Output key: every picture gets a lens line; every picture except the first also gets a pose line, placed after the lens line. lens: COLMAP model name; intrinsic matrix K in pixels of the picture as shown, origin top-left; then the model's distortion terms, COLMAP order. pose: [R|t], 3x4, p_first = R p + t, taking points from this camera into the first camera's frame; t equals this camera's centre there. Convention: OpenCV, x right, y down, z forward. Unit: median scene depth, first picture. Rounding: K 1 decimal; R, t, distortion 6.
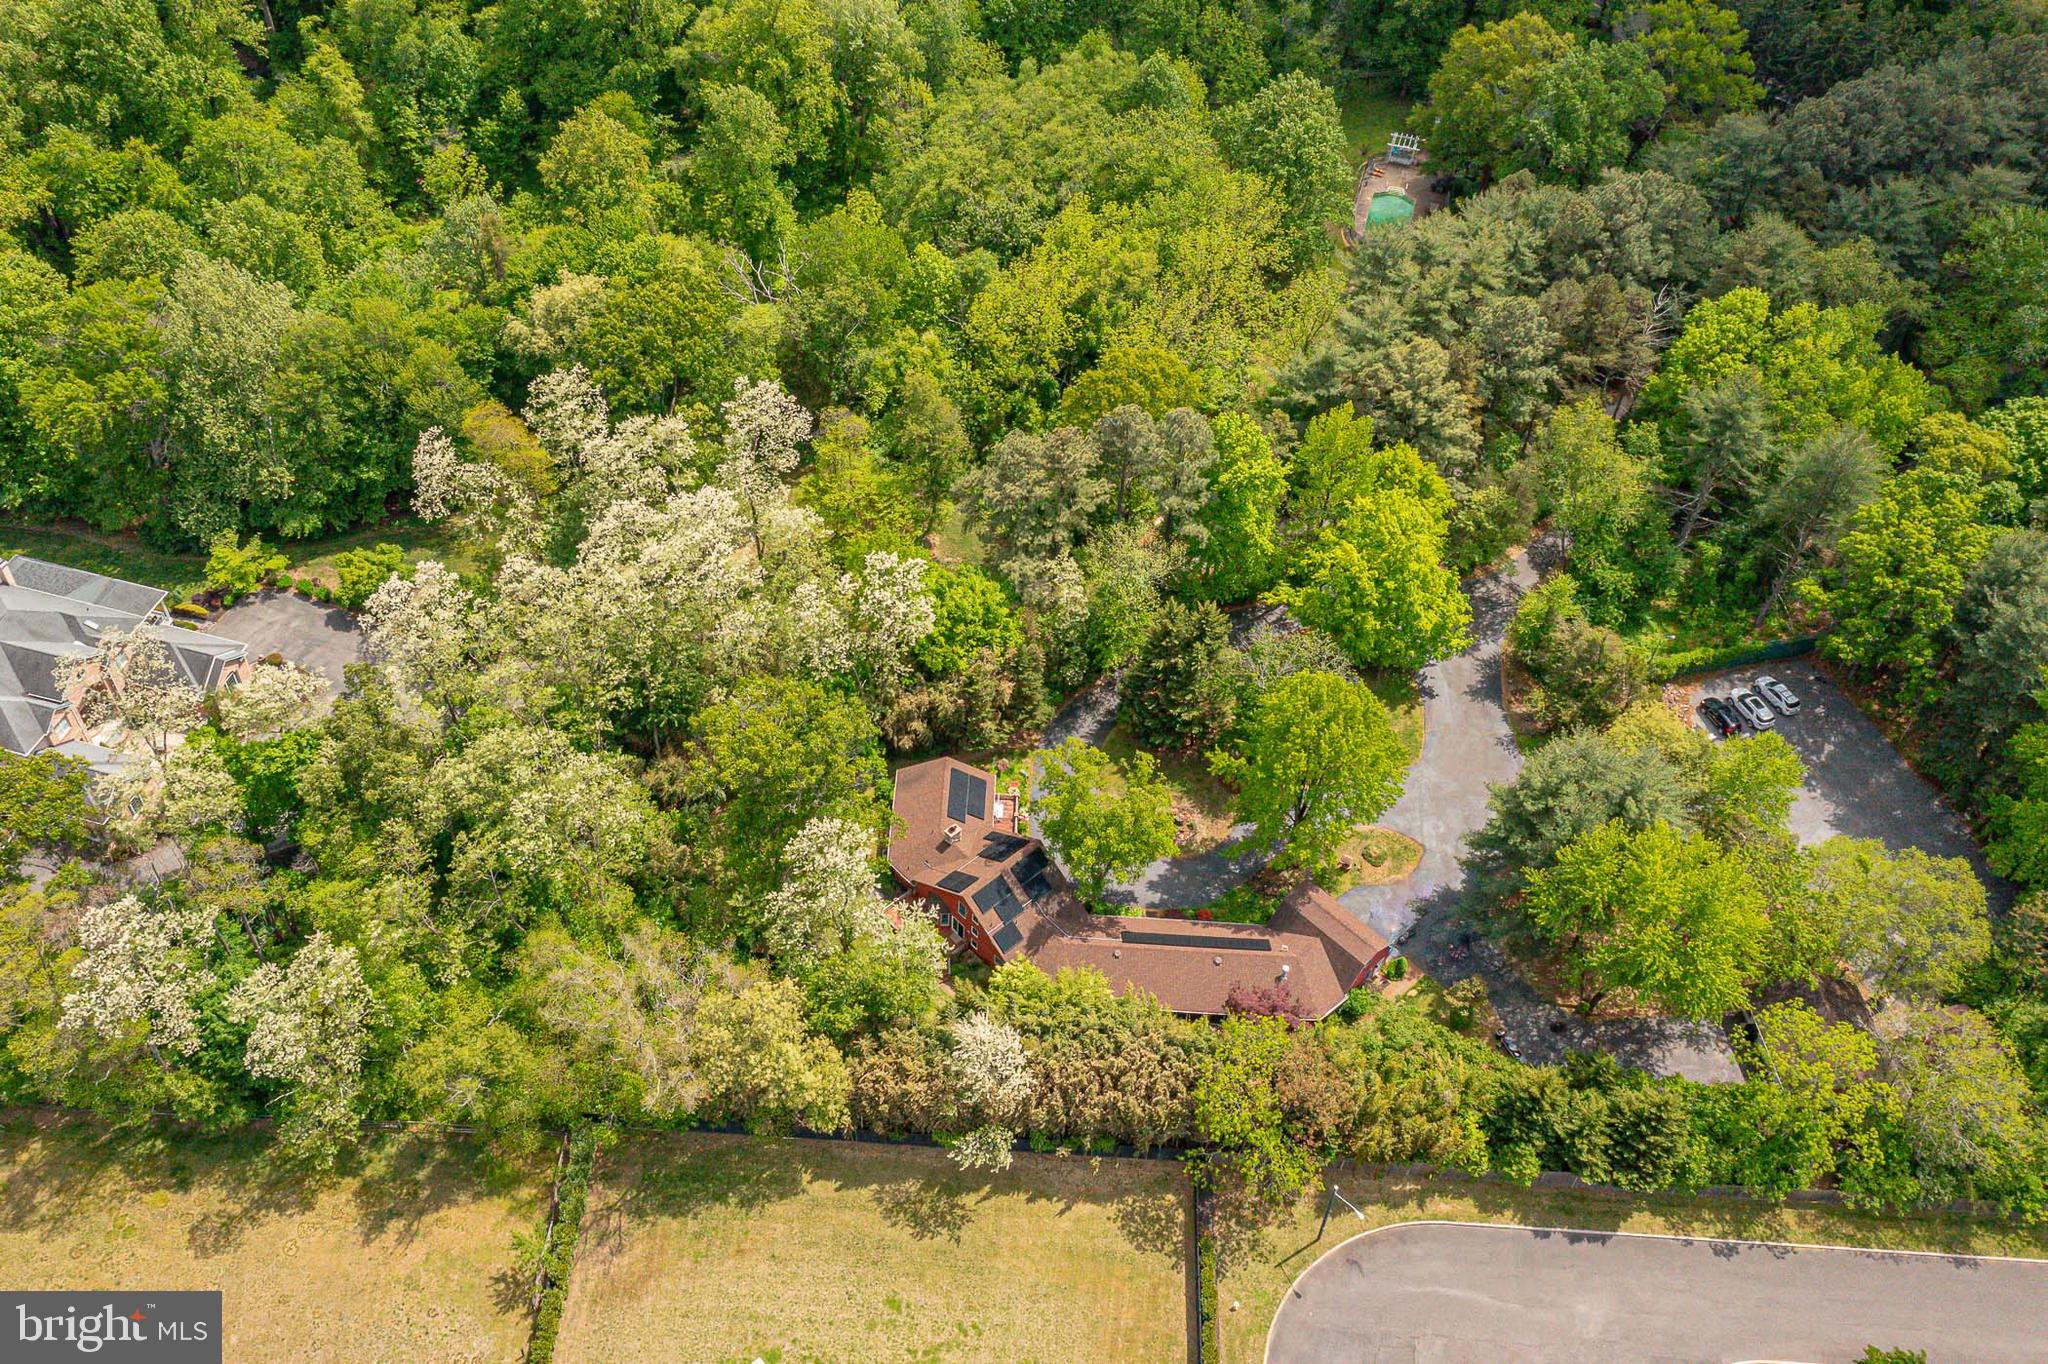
lens RADIAL K [[1718.6, 0, 923.6], [0, 1718.6, 683.4], [0, 0, 1]] dist [-0.008413, -0.004429]
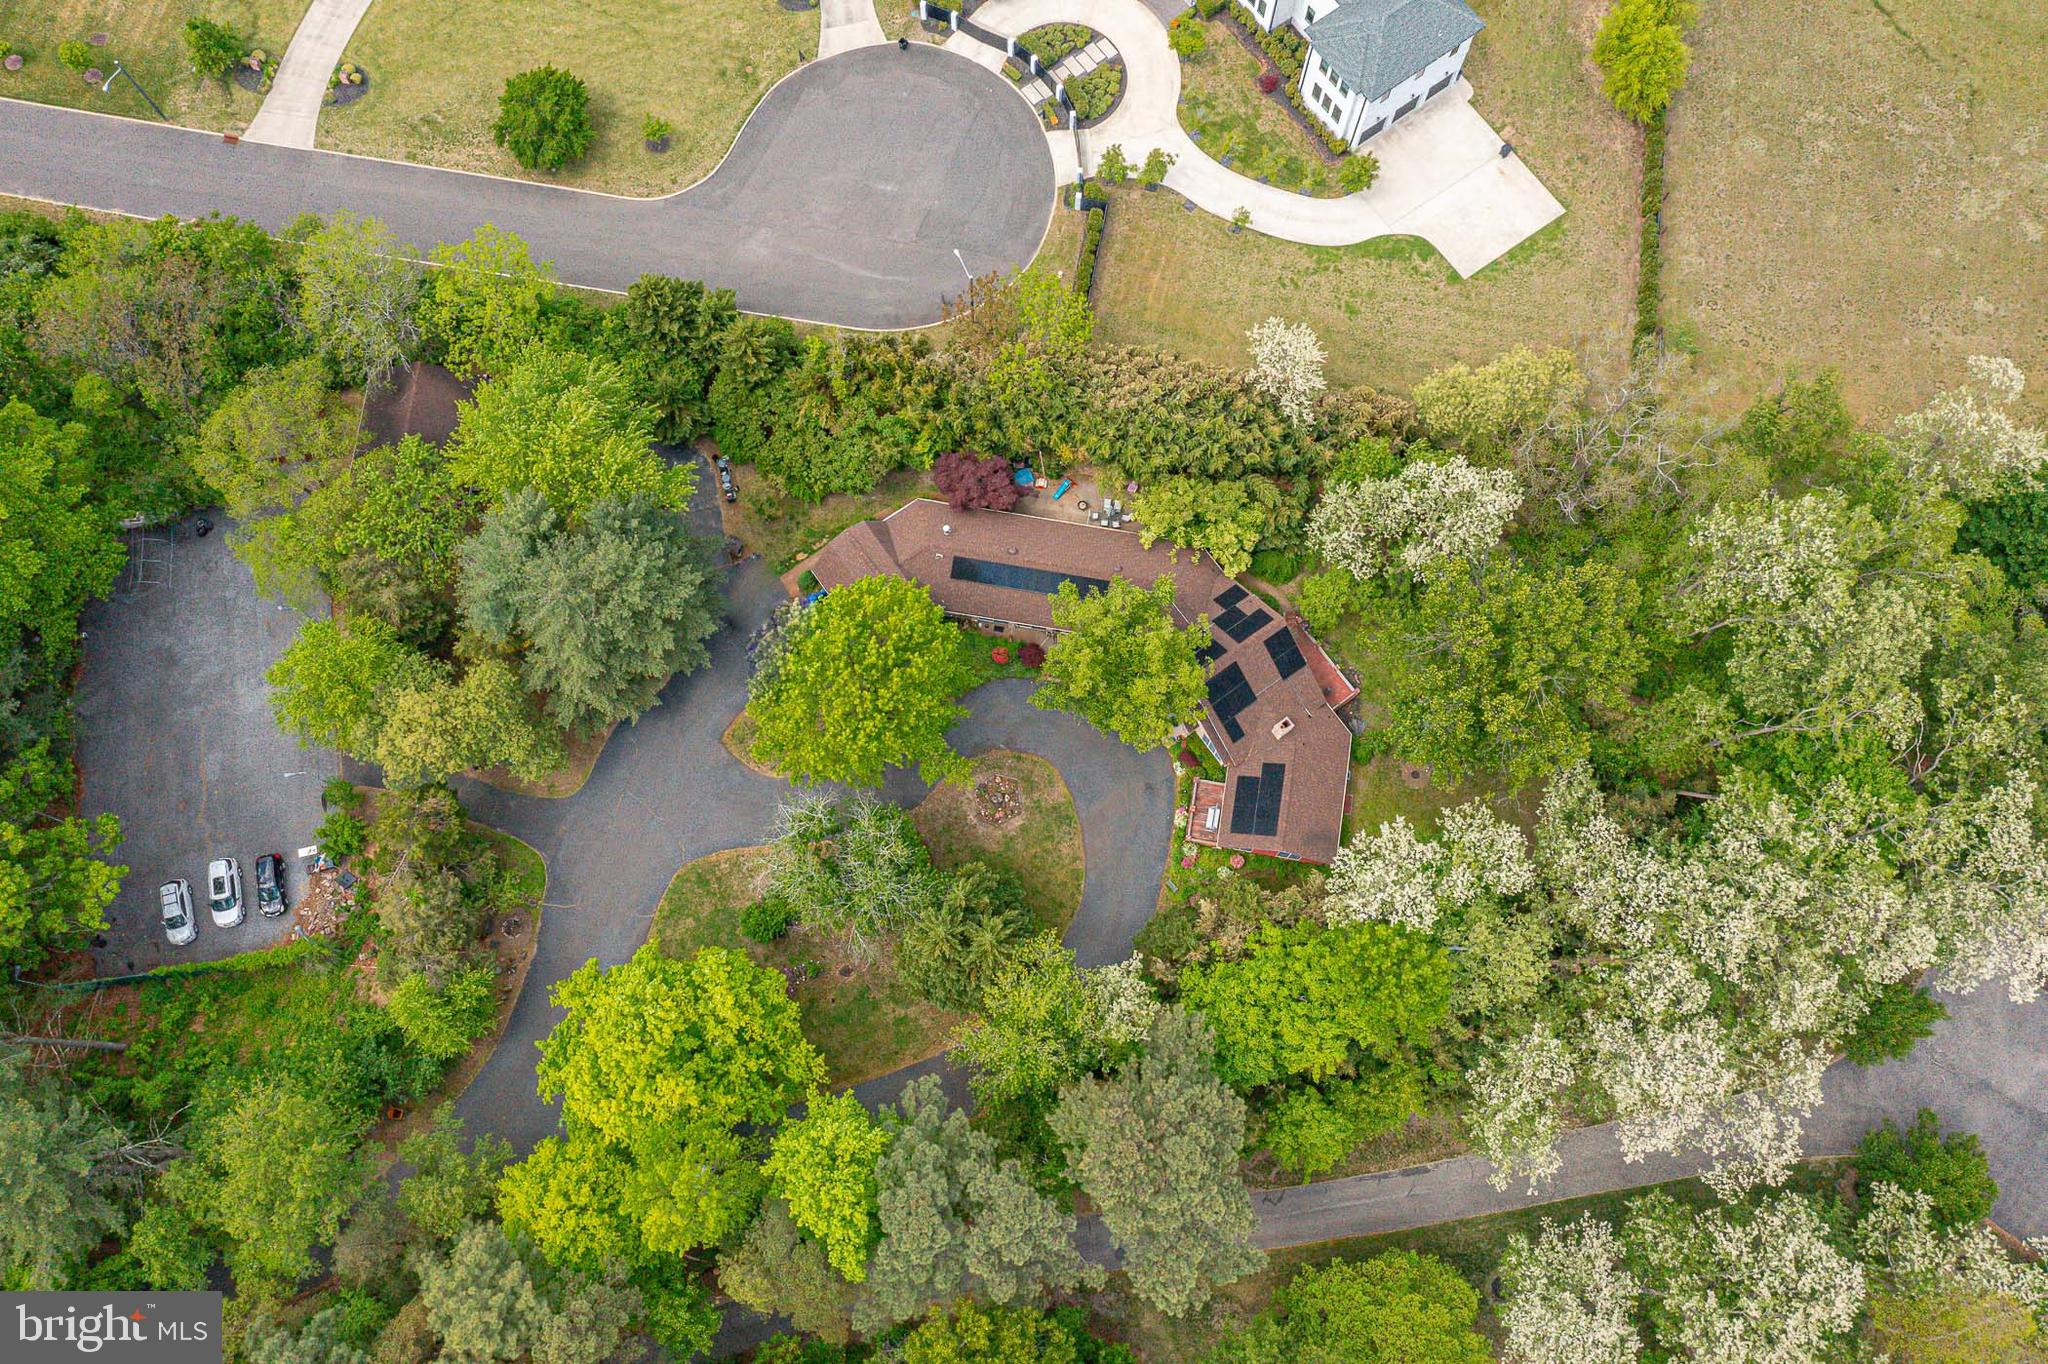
lens RADIAL K [[1625.0, 0, 1028.7], [0, 1625.0, 664.5], [0, 0, 1]] dist [0.004072, 0.002136]
pose [[-0.994525, -0.104223, 0.007534, 0.145404], [0.058359, -0.494174, 0.867402, -0.631499], [-0.086681, 0.863093, 0.497551, 0.589404]]
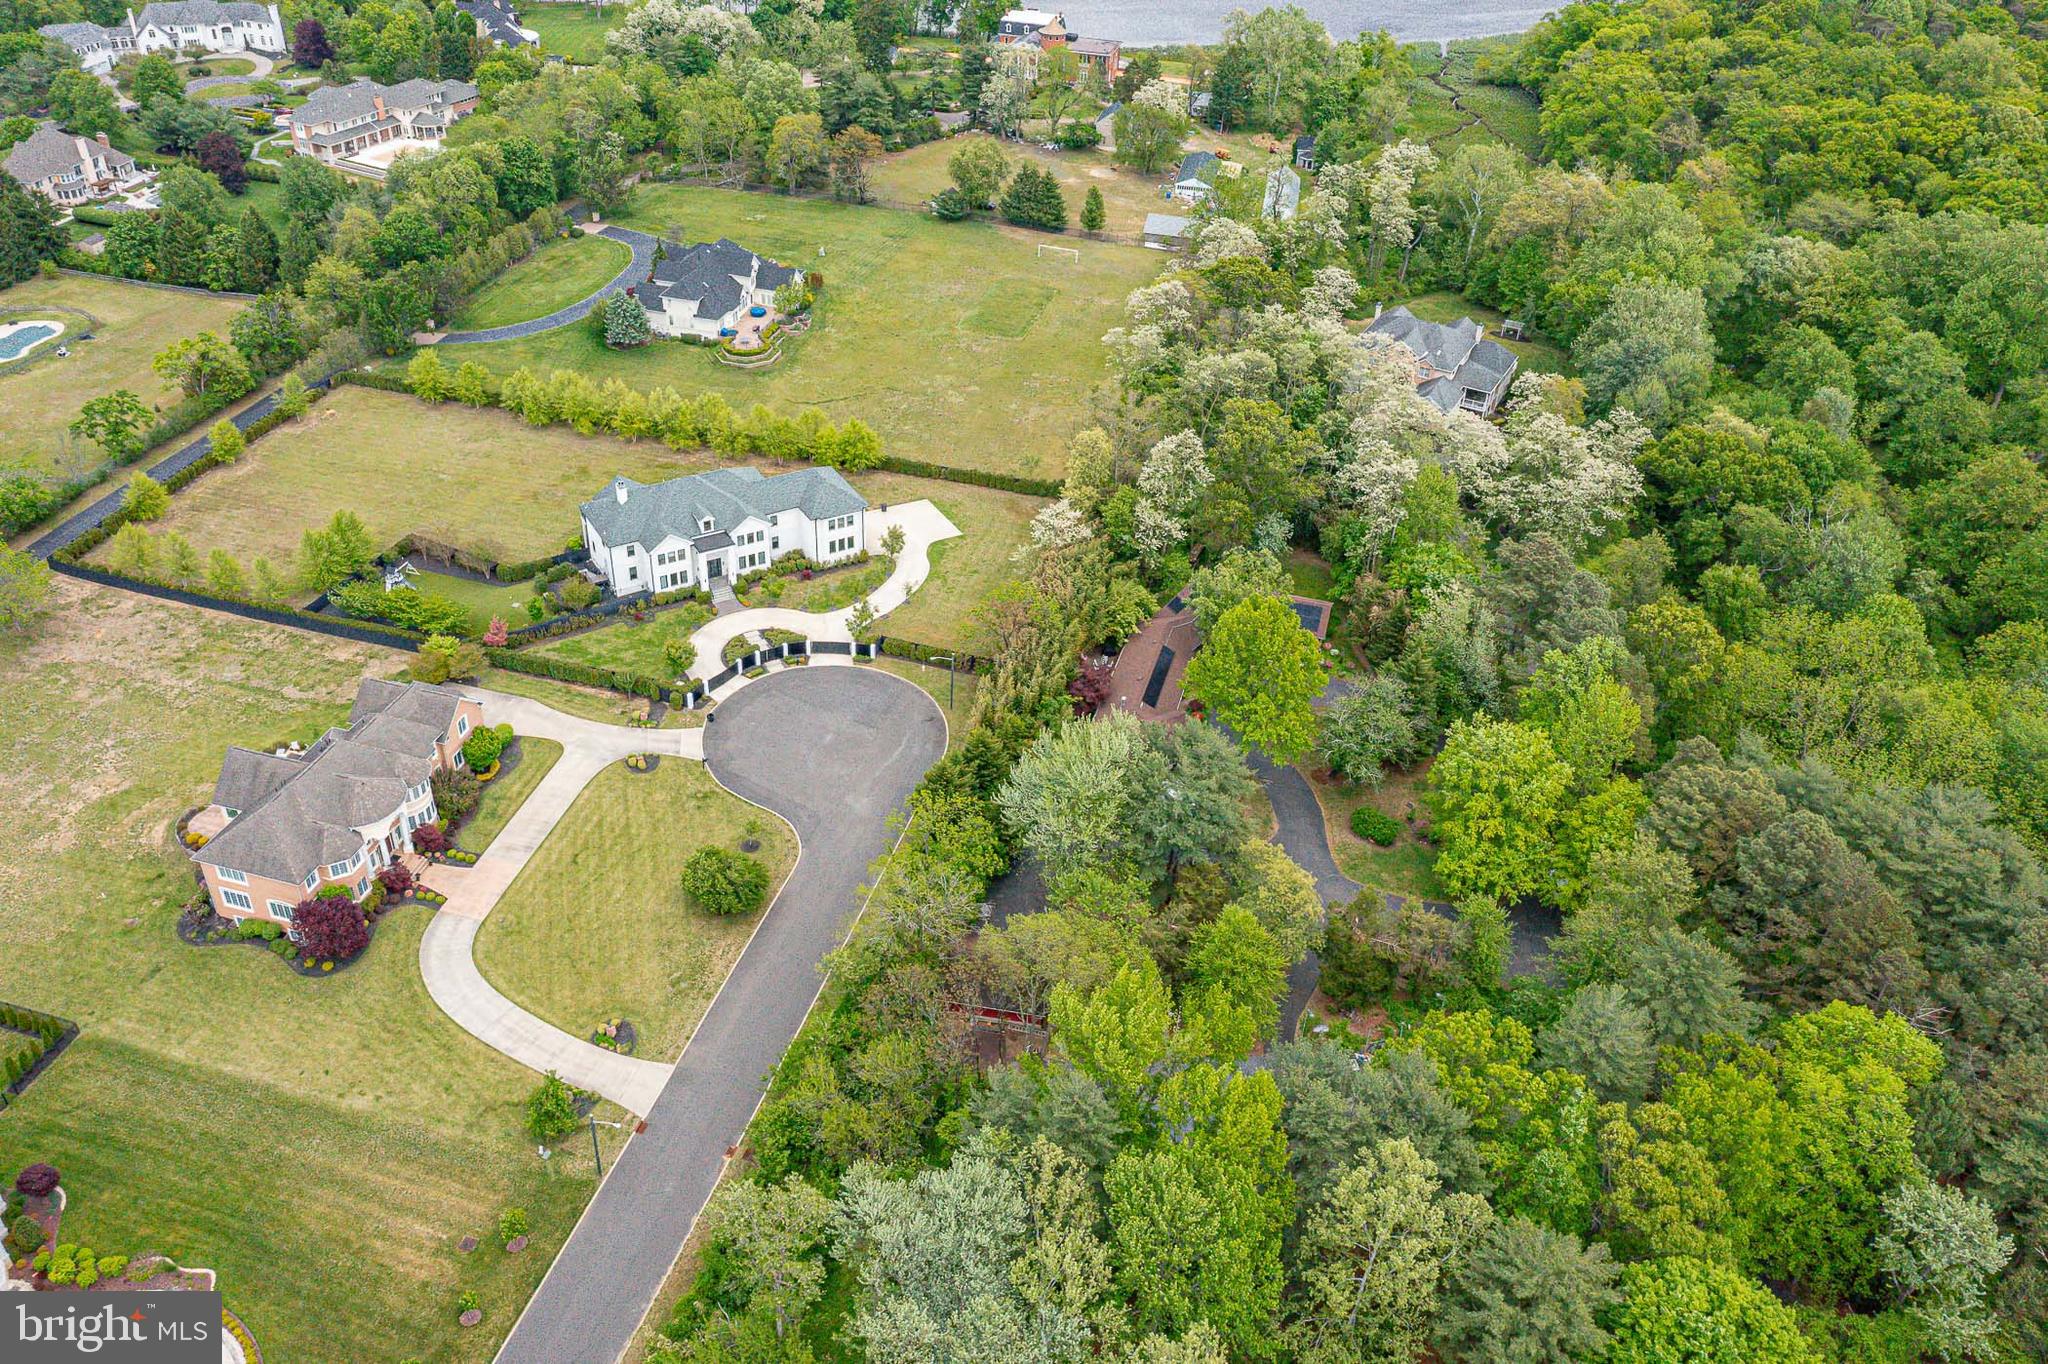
lens RADIAL K [[1625.0, 0, 1028.7], [0, 1625.0, 664.5], [0, 0, 1]] dist [0.004072, 0.002136]
pose [[-0.207861, 0.534604, -0.819141, 1.272851], [-0.737282, 0.464704, 0.490373, -0.431805], [0.642813, 0.705868, 0.297560, 0.508100]]
